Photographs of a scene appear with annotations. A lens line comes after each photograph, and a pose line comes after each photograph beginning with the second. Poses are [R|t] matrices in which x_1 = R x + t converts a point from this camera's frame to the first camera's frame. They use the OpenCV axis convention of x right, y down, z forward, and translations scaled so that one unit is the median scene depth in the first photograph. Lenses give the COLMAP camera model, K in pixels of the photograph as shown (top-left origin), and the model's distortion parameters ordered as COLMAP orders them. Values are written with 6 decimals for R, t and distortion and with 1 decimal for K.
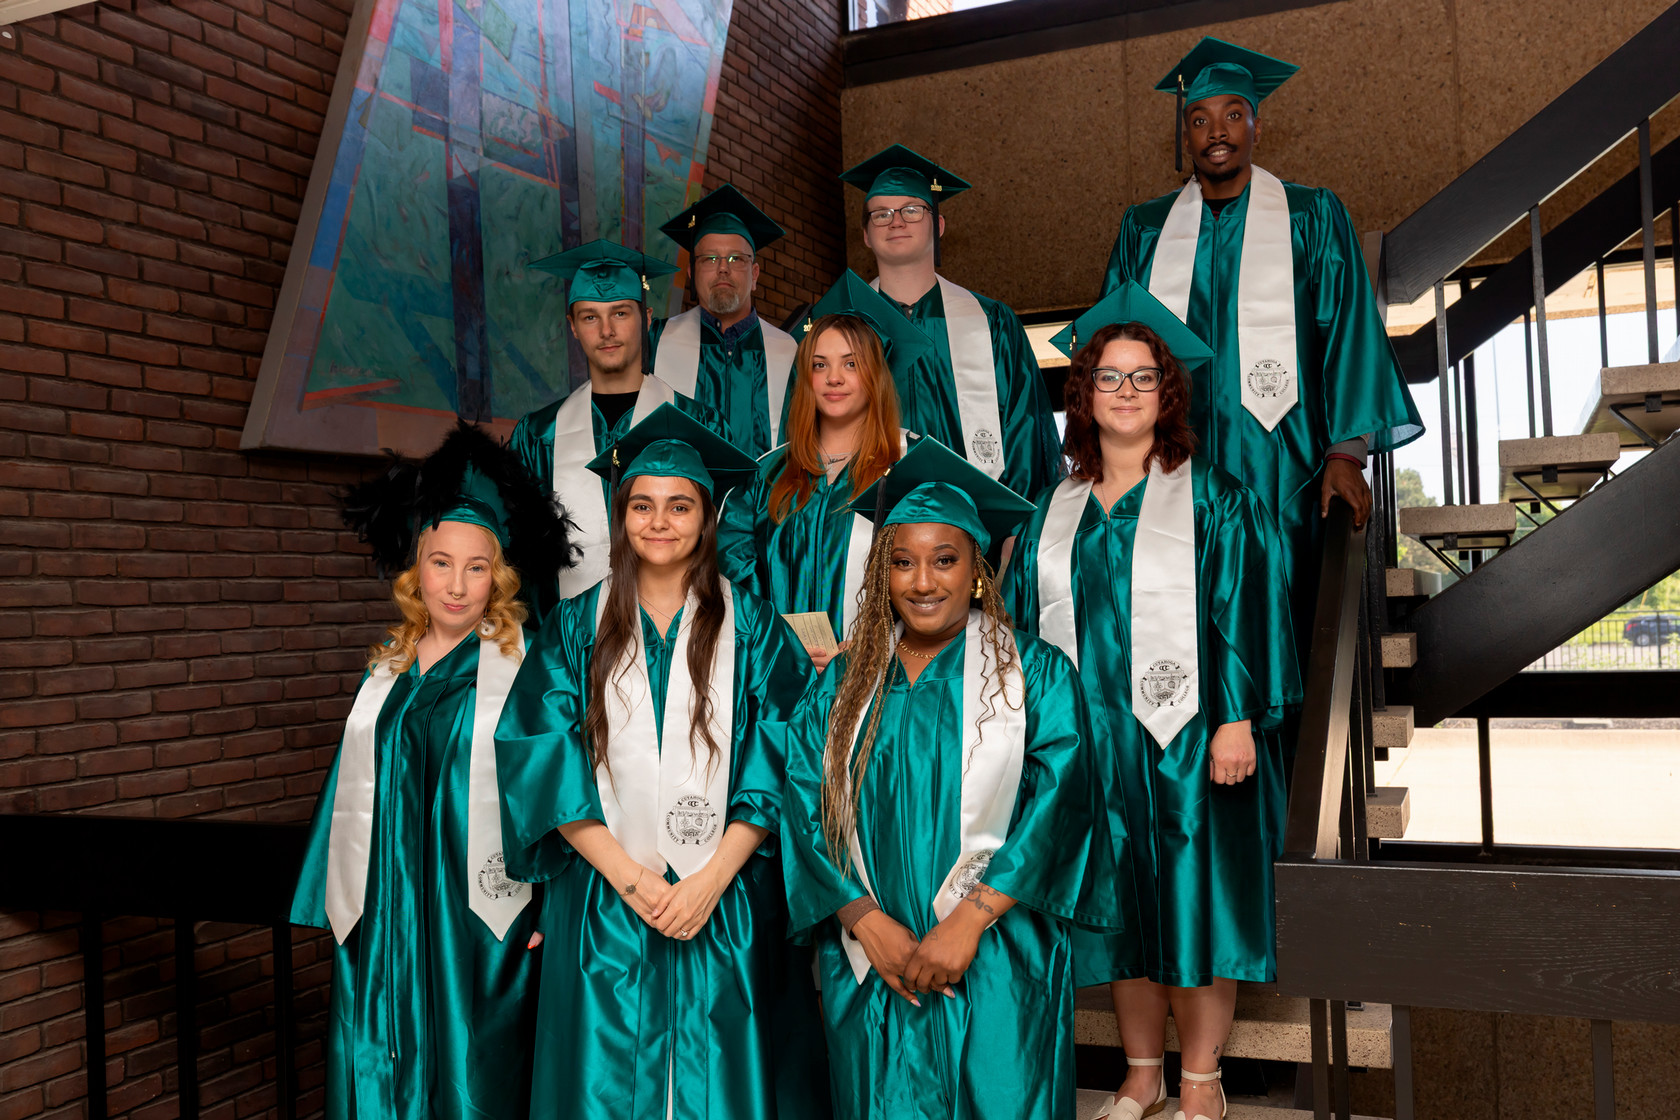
lens RADIAL K [[1475.3, 0, 889.6], [0, 1475.3, 579.9], [0, 0, 1]] dist [0.008590, -0.001580]
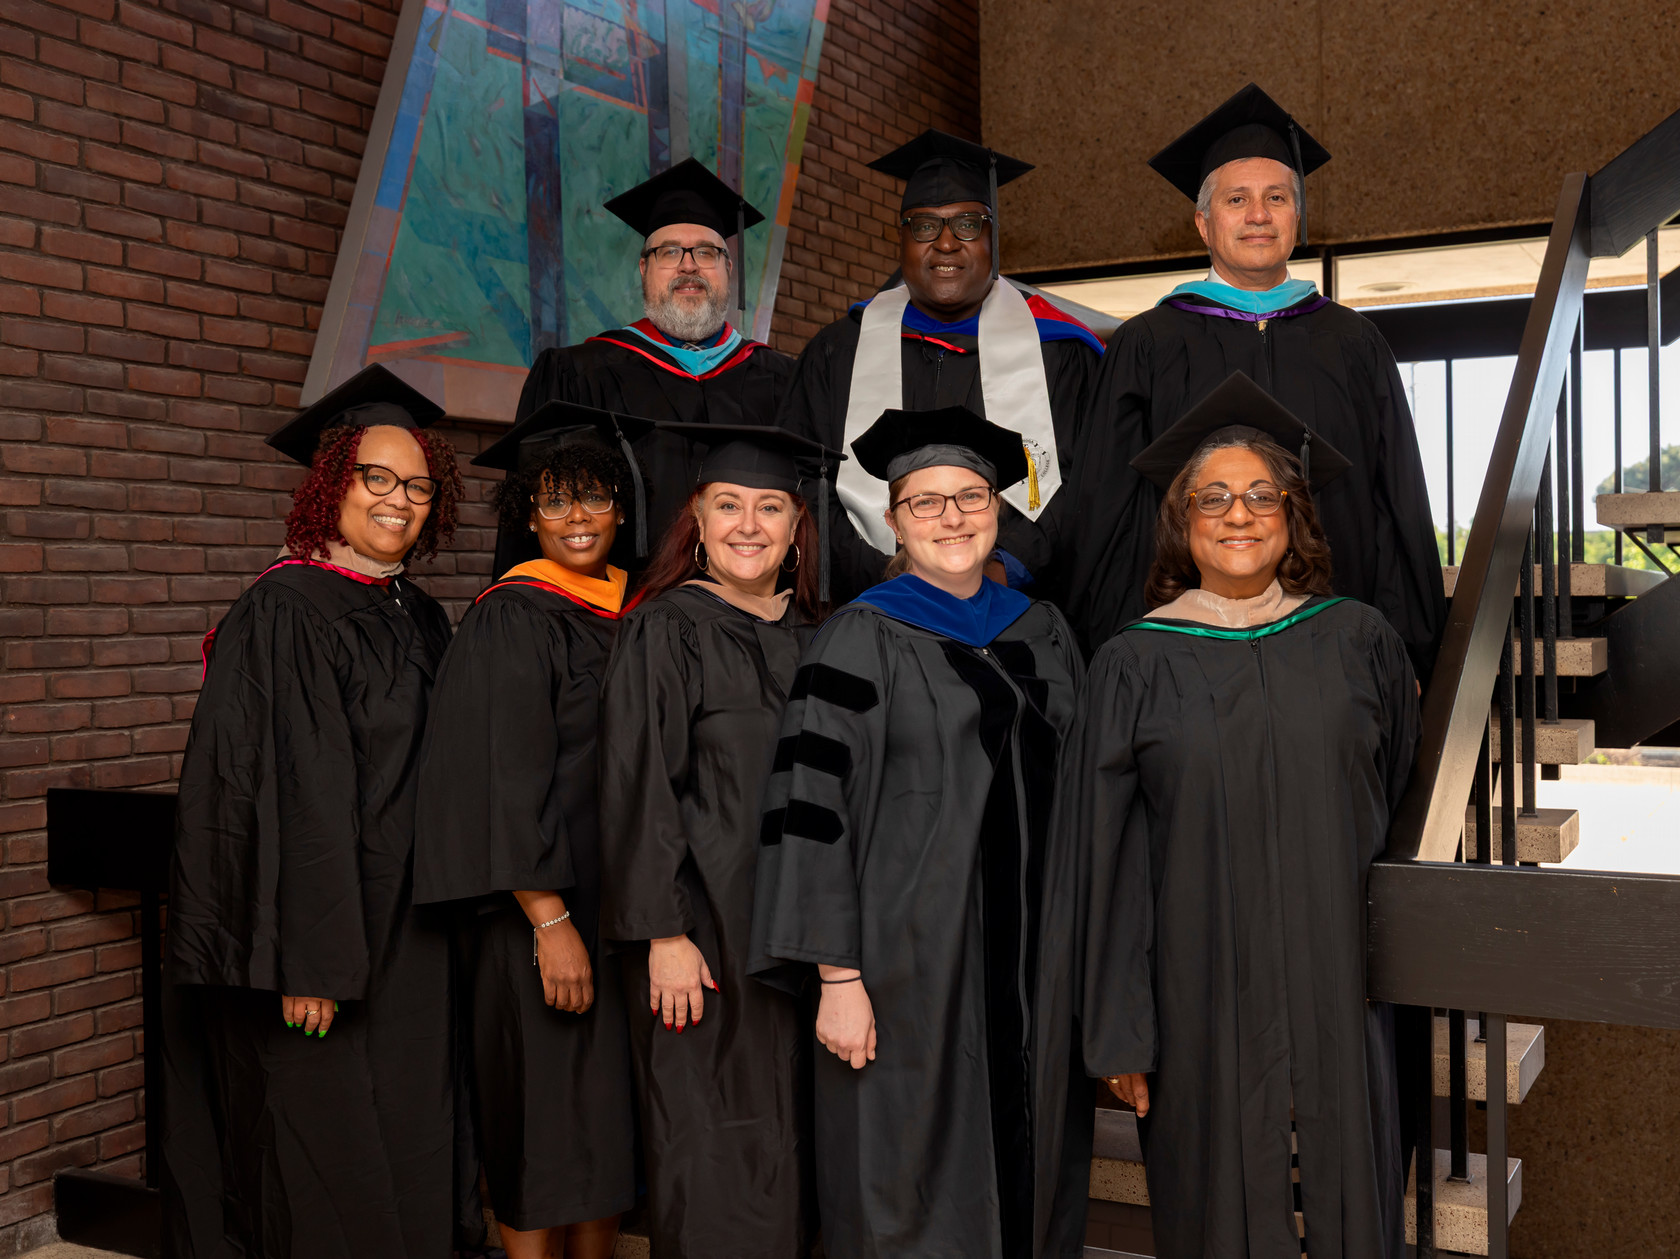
lens RADIAL K [[1819.7, 0, 902.9], [0, 1819.7, 628.2], [0, 0, 1]] dist [0.008942, 0.008651]
pose [[0.996643, 0.024208, -0.078203, 0.026392], [-0.021809, 0.999269, 0.031385, 0.005285], [0.078906, -0.029574, 0.996443, -0.102758]]
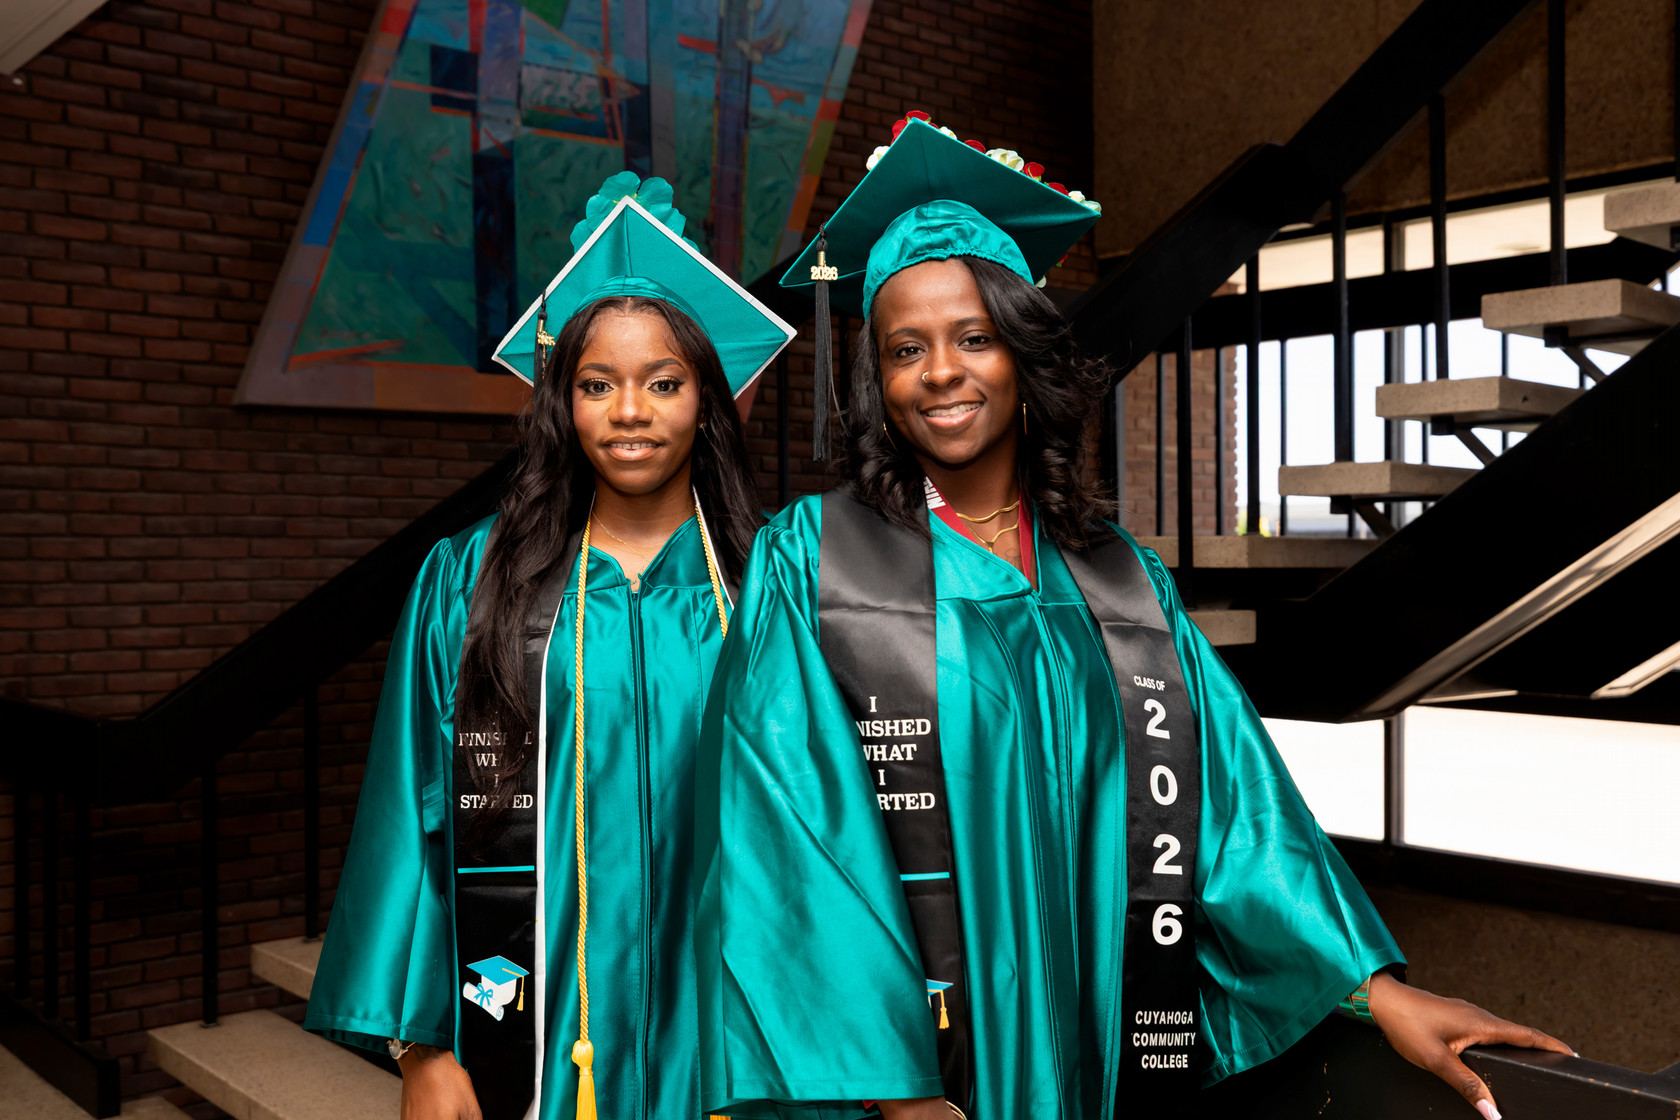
lens RADIAL K [[1645.7, 0, 840.0], [0, 1645.7, 560.0], [0, 0, 1]] dist [0.003957, 0.015452]
pose [[0.898745, 0.035332, -0.437046, 0.553762], [-0.025096, 0.999259, 0.029176, -0.015714], [0.437753, -0.015254, 0.898966, 0.029337]]
